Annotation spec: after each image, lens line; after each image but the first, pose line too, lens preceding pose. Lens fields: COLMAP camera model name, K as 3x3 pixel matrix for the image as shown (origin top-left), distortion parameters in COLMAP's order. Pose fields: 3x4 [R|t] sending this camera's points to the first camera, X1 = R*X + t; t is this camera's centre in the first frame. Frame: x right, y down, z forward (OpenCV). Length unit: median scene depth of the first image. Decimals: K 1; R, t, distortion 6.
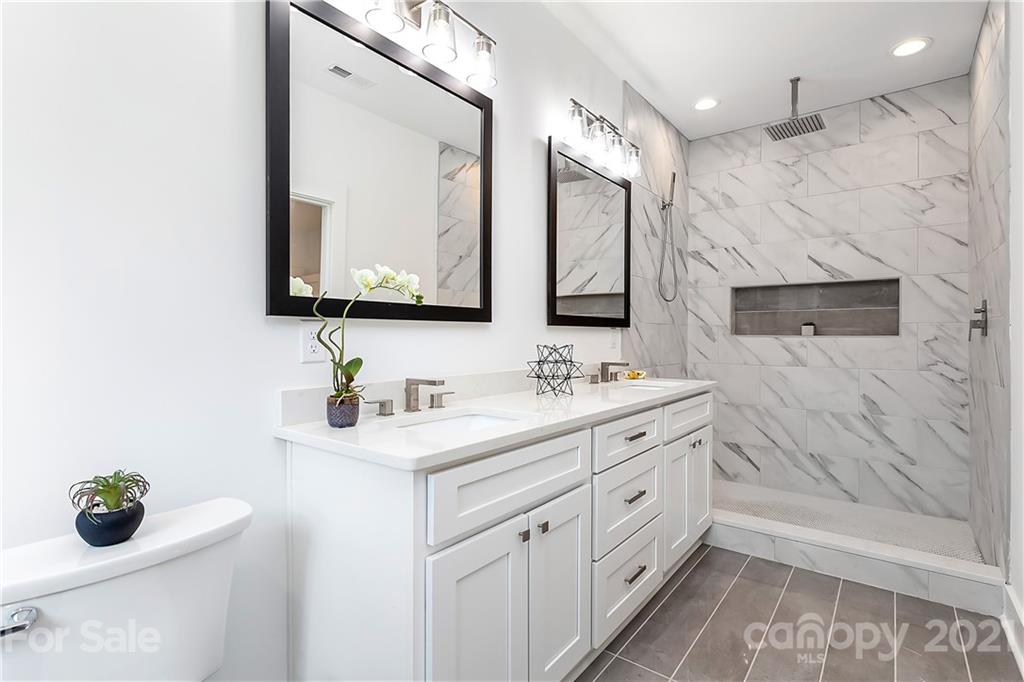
lens RADIAL K [[491.8, 0, 500.7], [0, 491.8, 341.3], [0, 0, 1]] dist [0.003383, 0.003145]
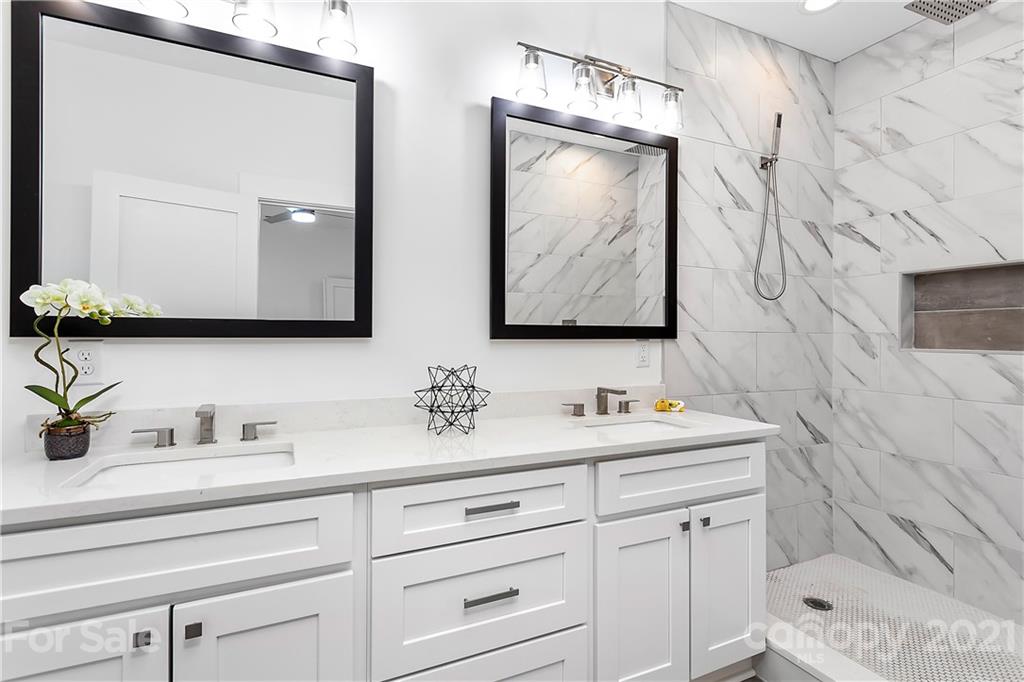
lens RADIAL K [[491.8, 0, 514.6], [0, 491.8, 336.8], [0, 0, 1]] dist [0.003383, 0.003145]
pose [[0.895524, 0.001947, -0.445009, 0.308725], [-0.007064, 0.999927, -0.009841, -0.018254], [0.444957, 0.011956, 0.895472, 0.206445]]
